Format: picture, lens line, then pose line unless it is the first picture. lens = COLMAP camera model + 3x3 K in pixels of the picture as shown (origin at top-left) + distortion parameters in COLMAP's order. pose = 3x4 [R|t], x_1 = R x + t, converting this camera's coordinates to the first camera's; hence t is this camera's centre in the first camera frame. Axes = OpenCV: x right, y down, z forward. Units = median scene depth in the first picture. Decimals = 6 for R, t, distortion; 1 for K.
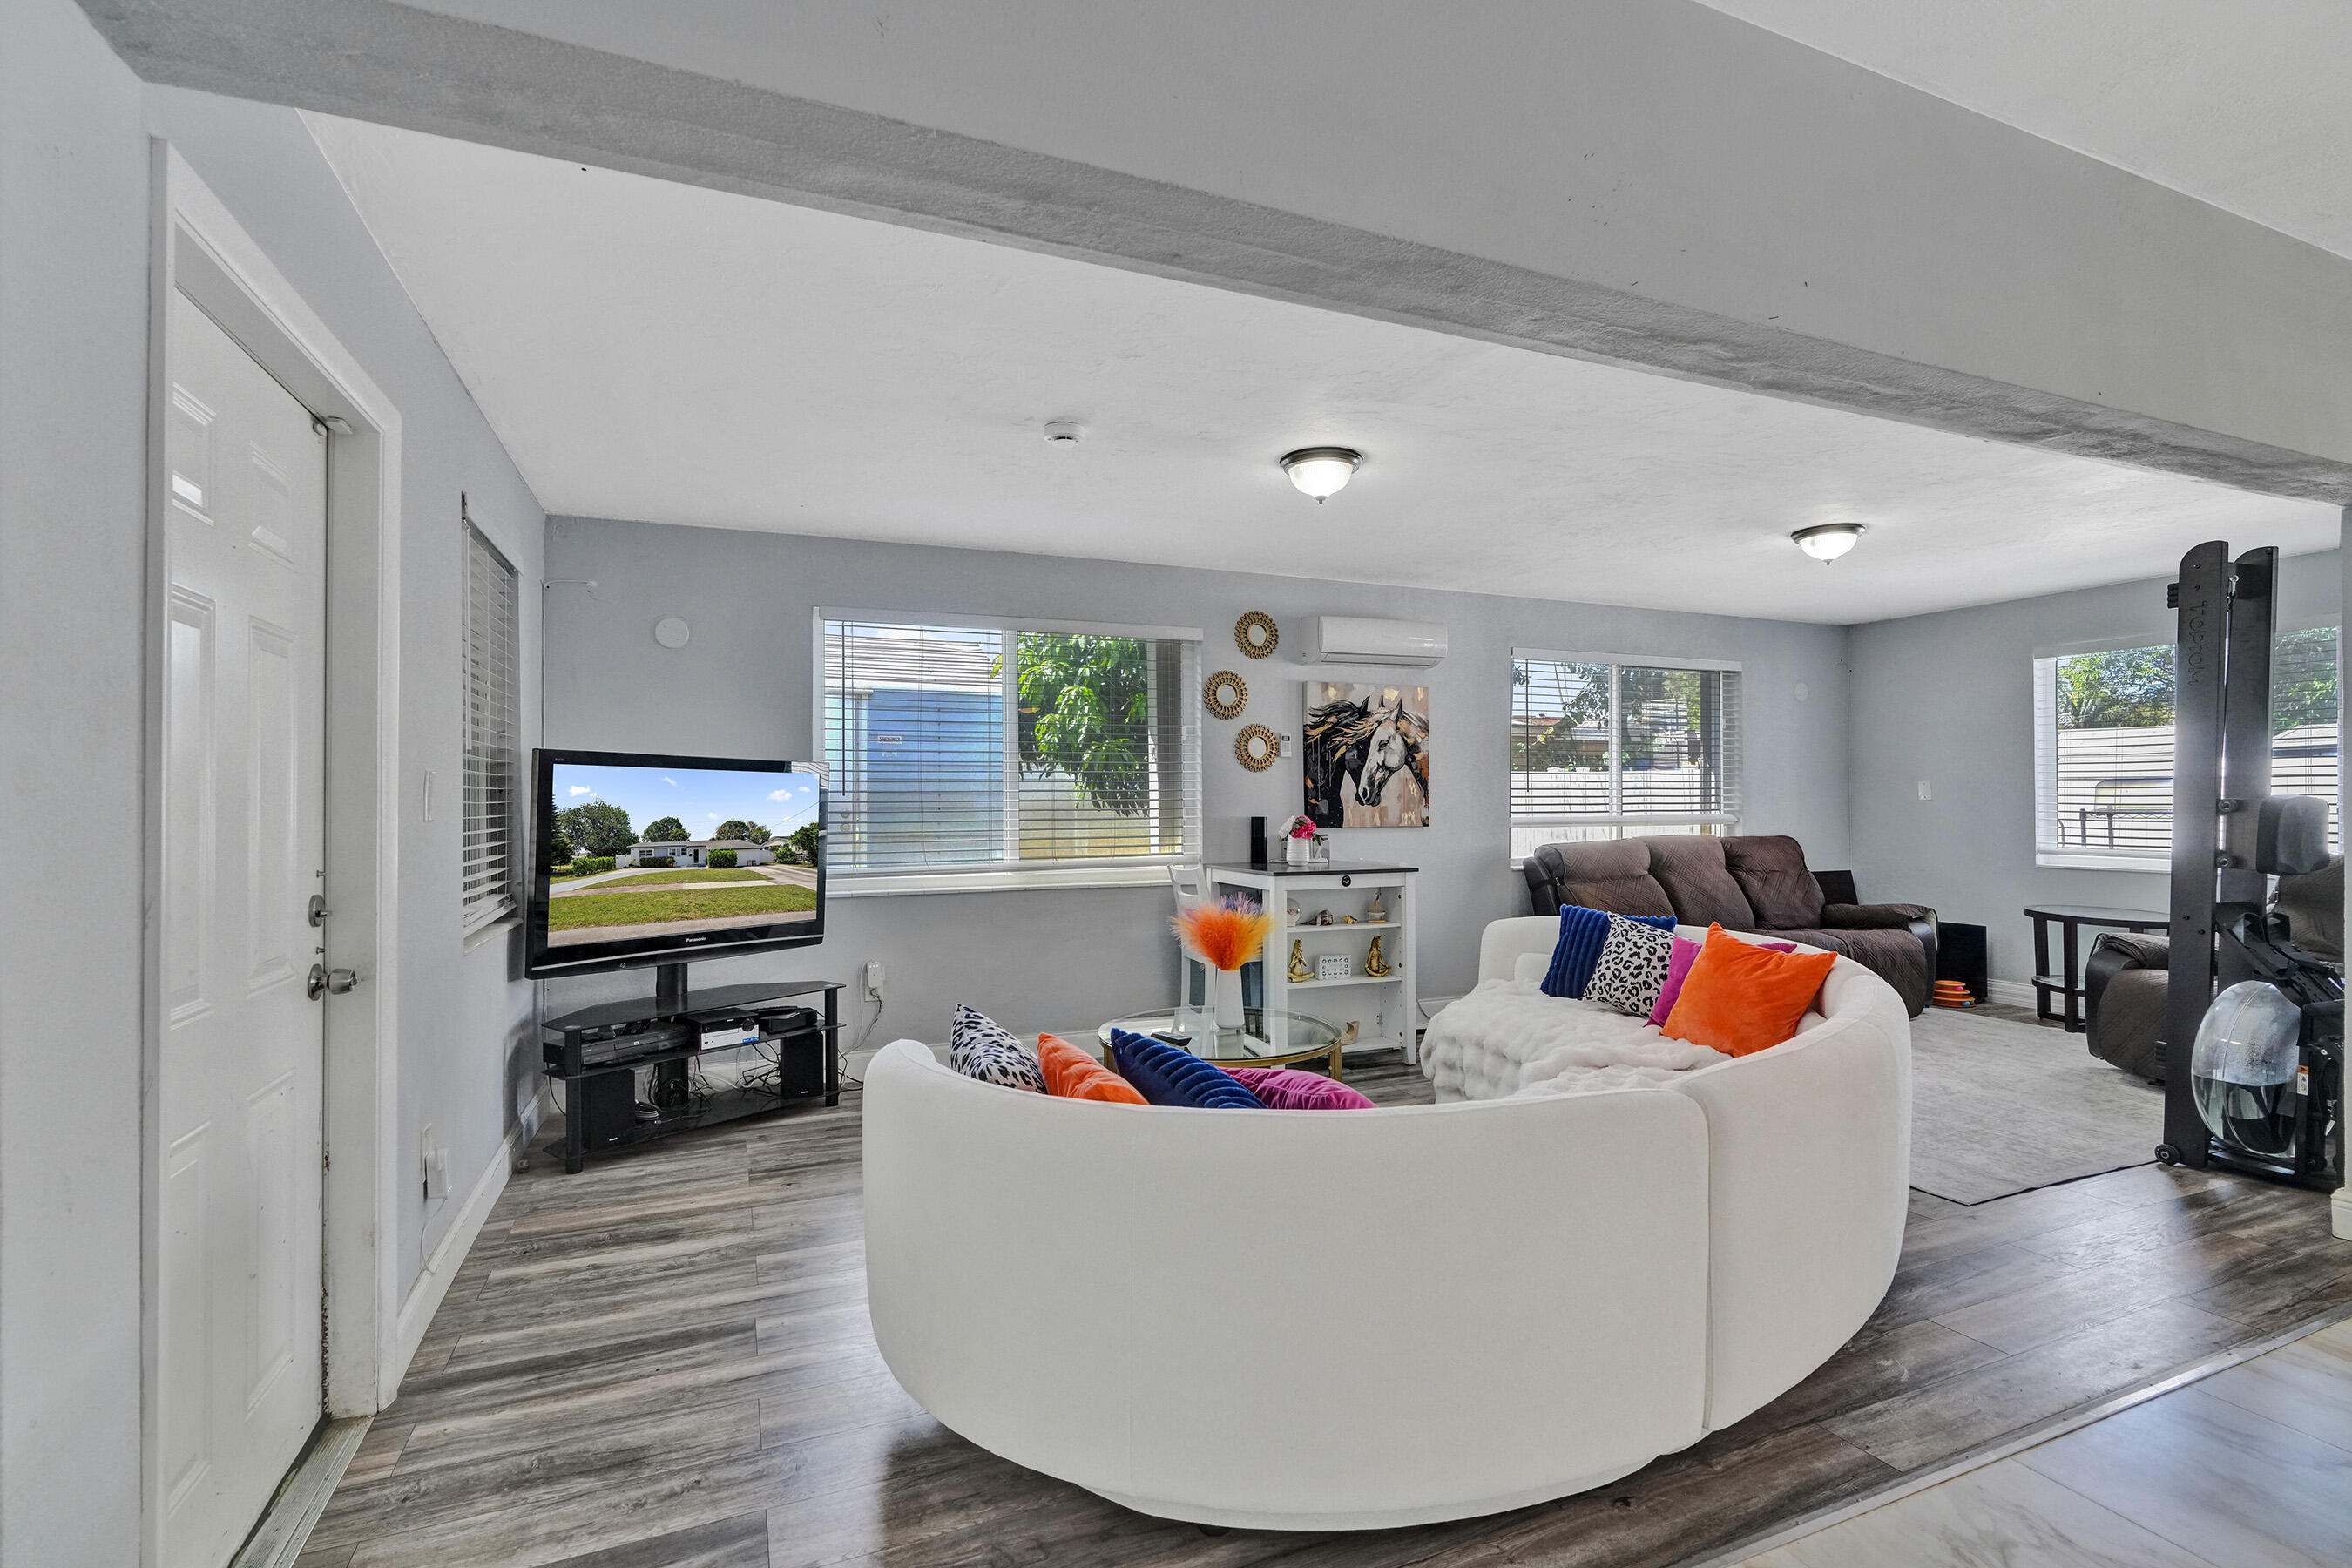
lens RADIAL K [[1090.2, 0, 1159.7], [0, 1090.2, 779.0], [0, 0, 1]] dist [-0.022872, 0.002790]
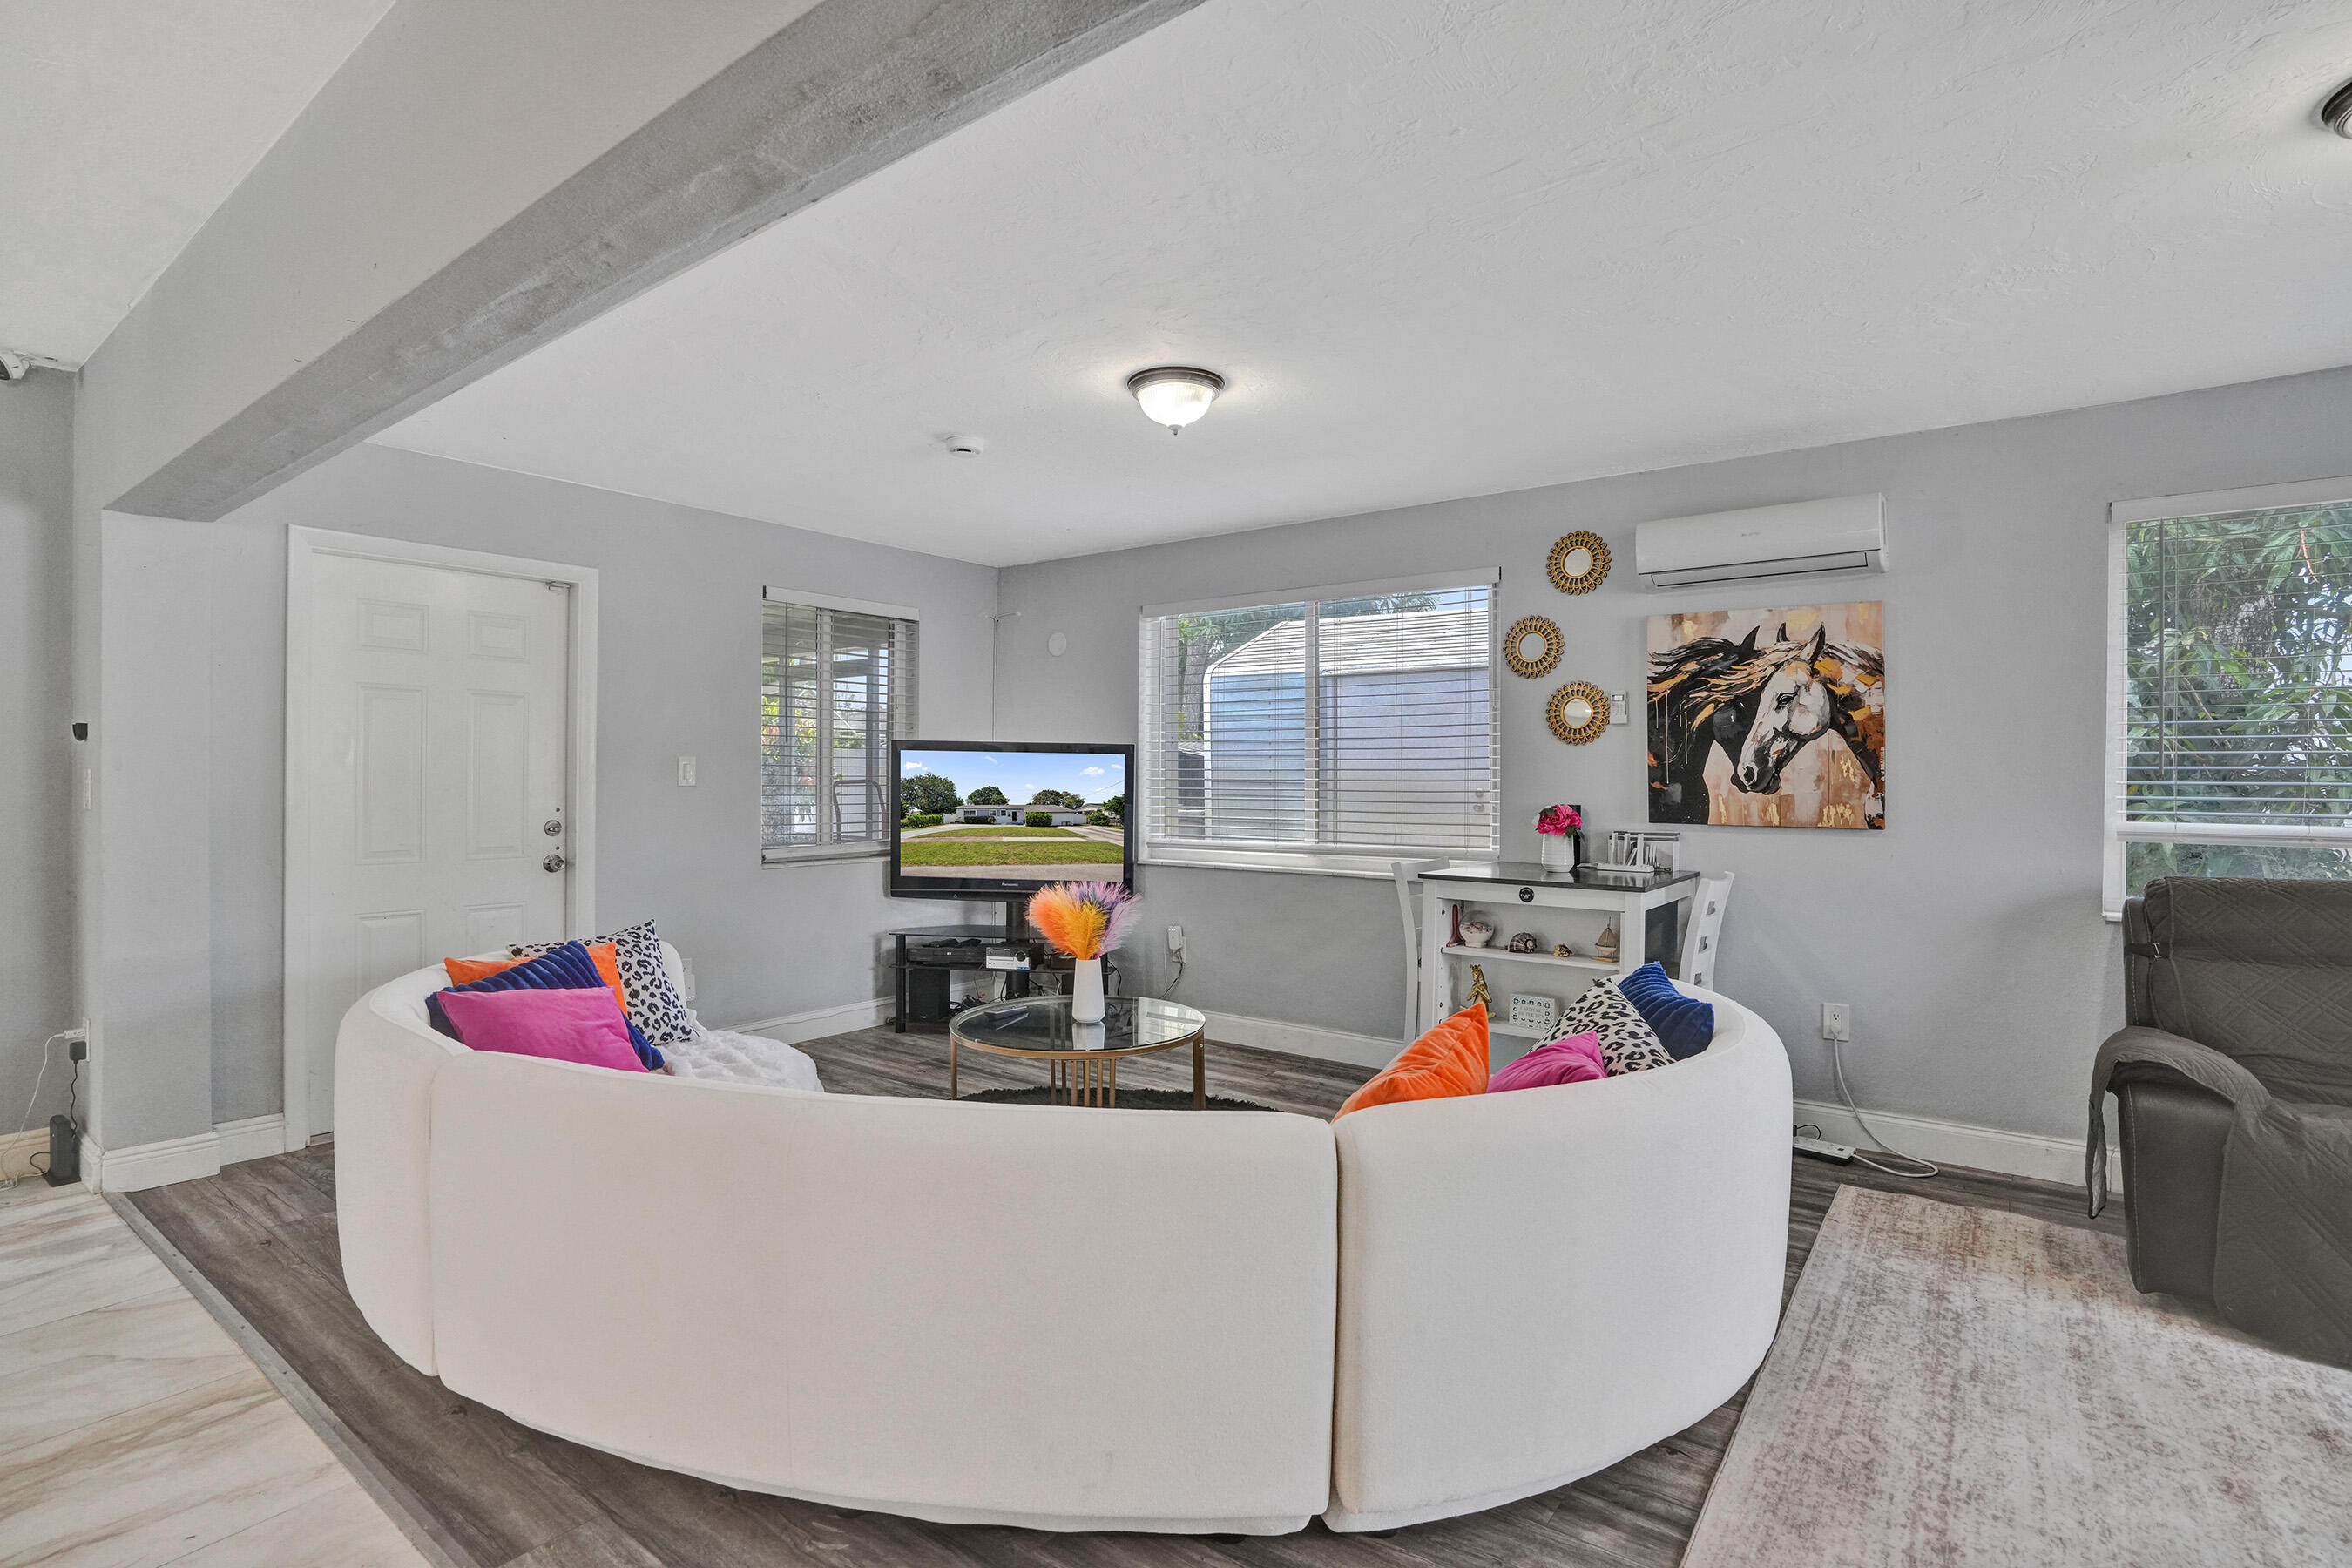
lens RADIAL K [[1112.3, 0, 1193.0], [0, 1112.3, 793.8], [0, 0, 1]] dist [-0.034810, 0.003711]
pose [[0.536562, 0.019080, -0.843645, 0.595124], [0.000814, 0.999732, 0.023128, 0.009607], [0.843860, -0.013096, 0.536403, 0.366610]]
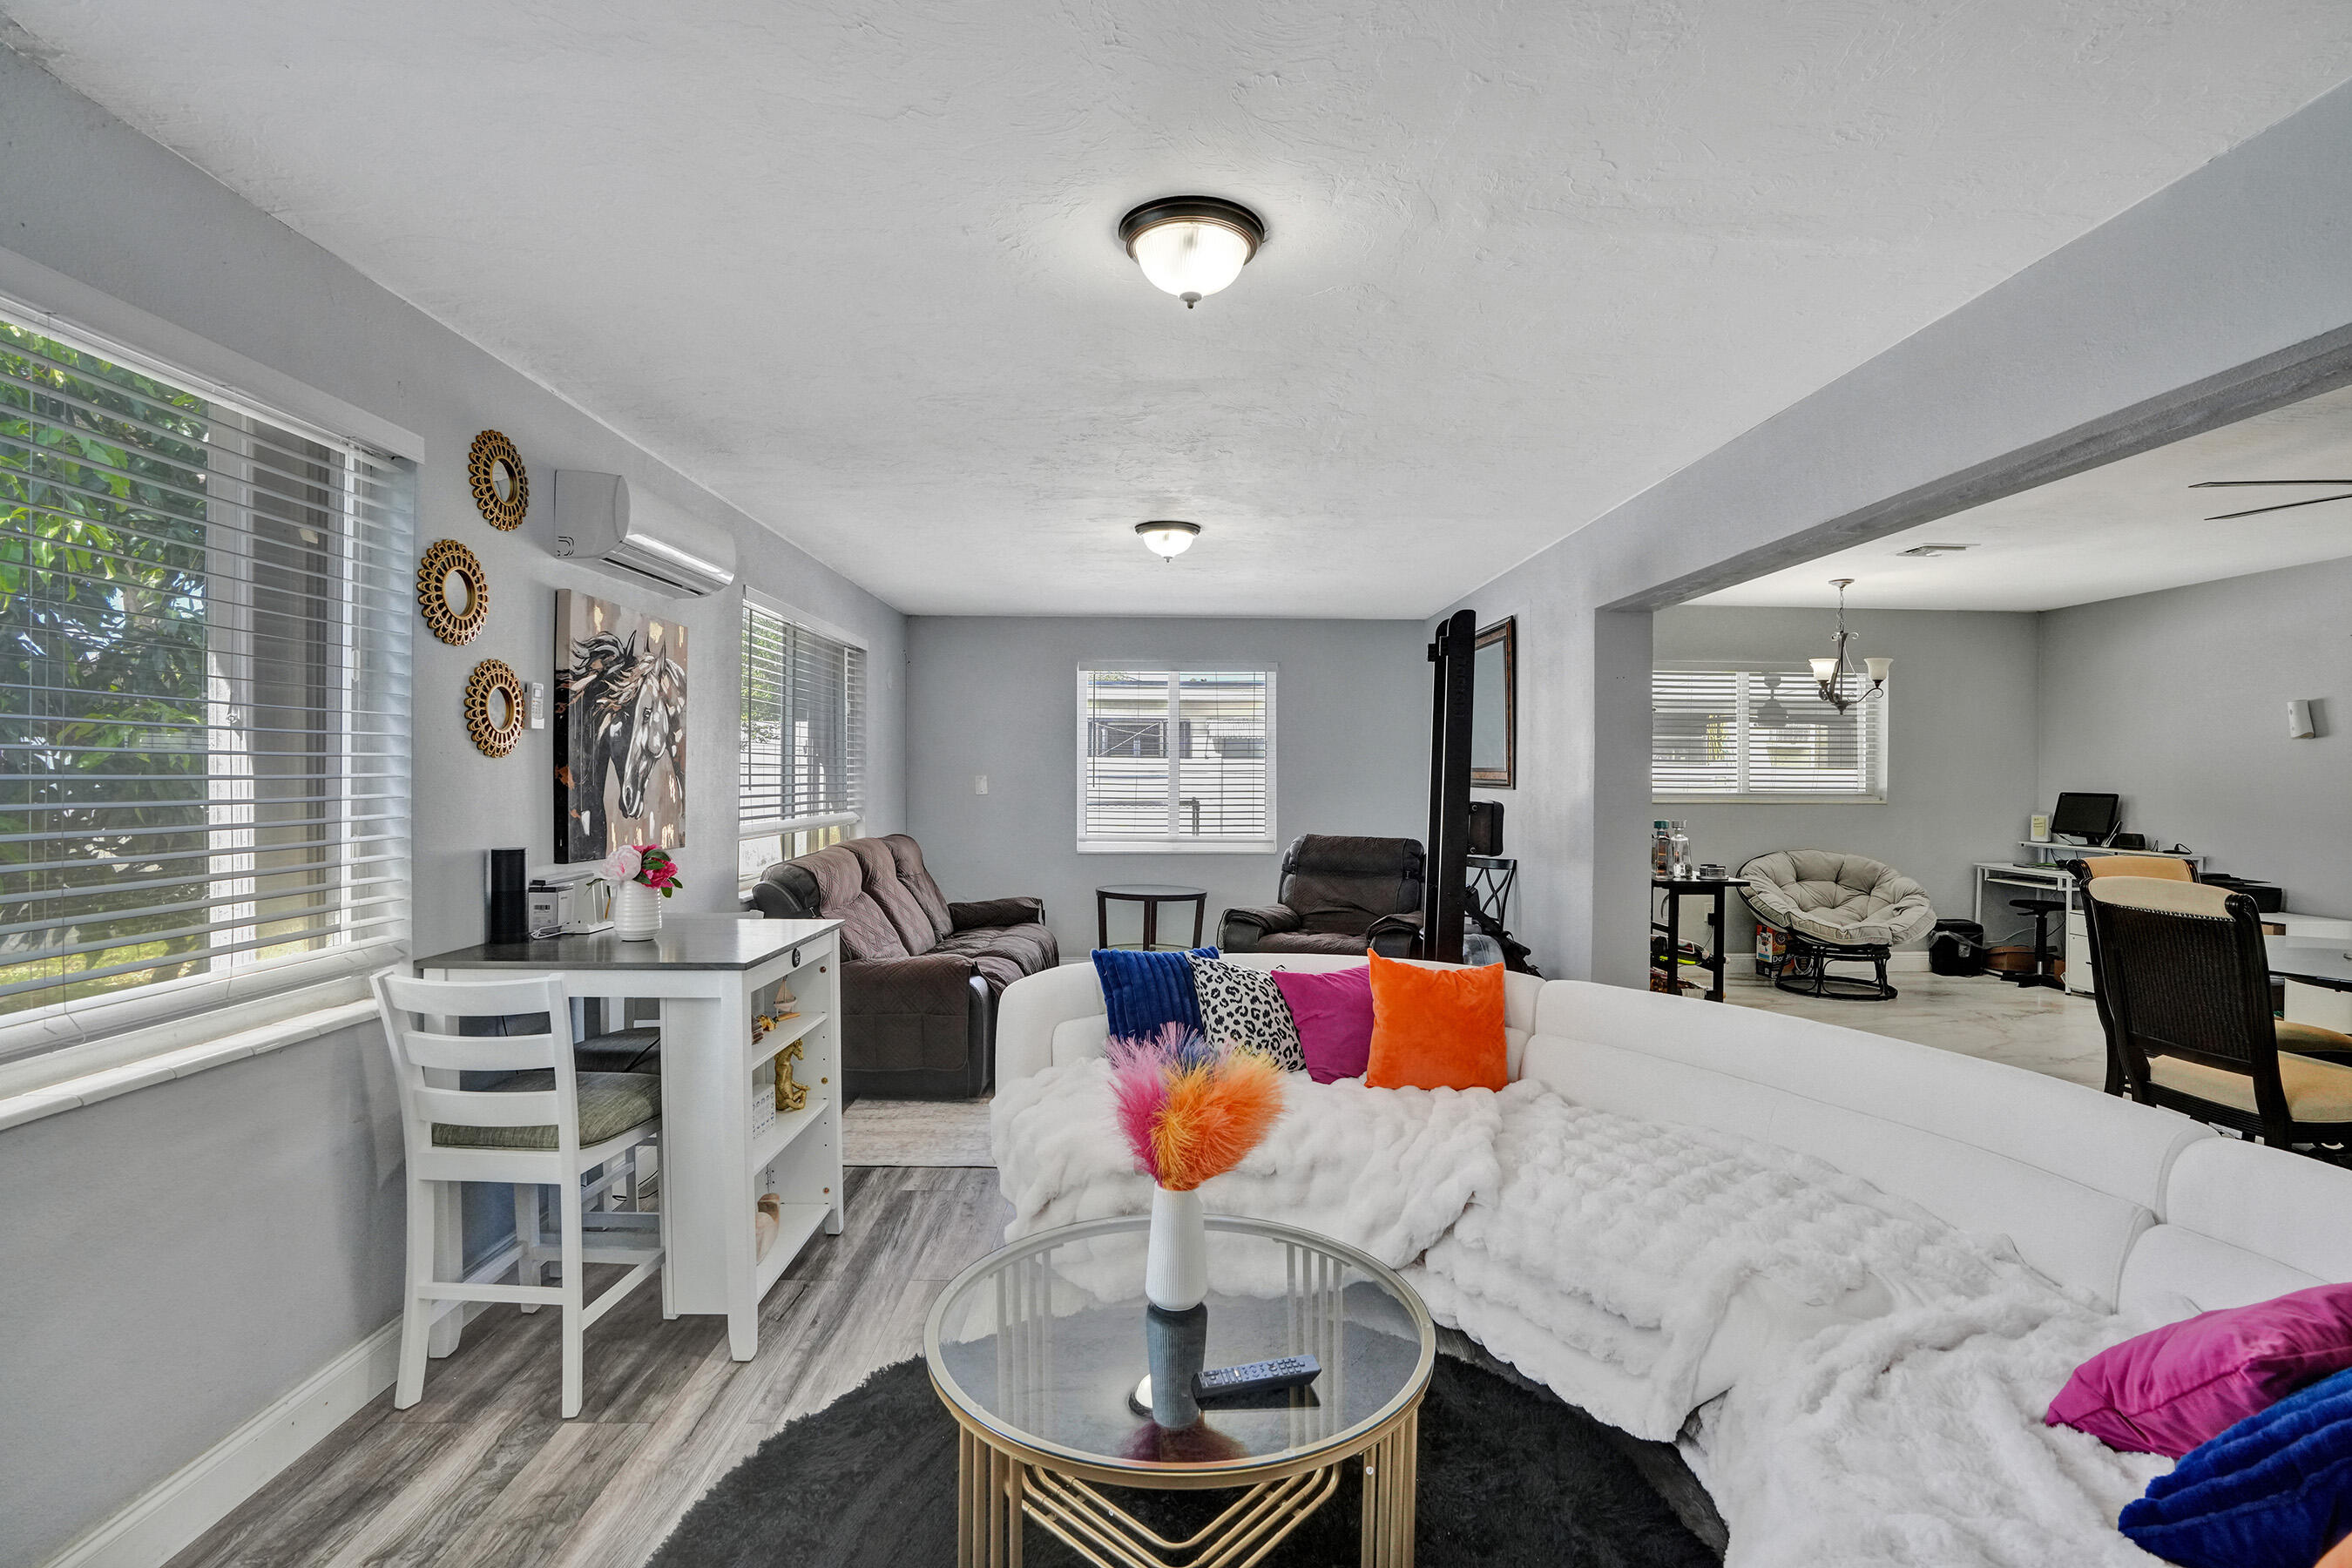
lens RADIAL K [[1090.2, 0, 1190.6], [0, 1090.2, 777.9], [0, 0, 1]] dist [-0.022872, 0.002790]
pose [[0.349040, 0.003248, 0.937102, -0.259295], [-0.021084, 0.999768, 0.004387, -0.006049], [-0.936871, -0.021289, 0.349028, 0.535282]]
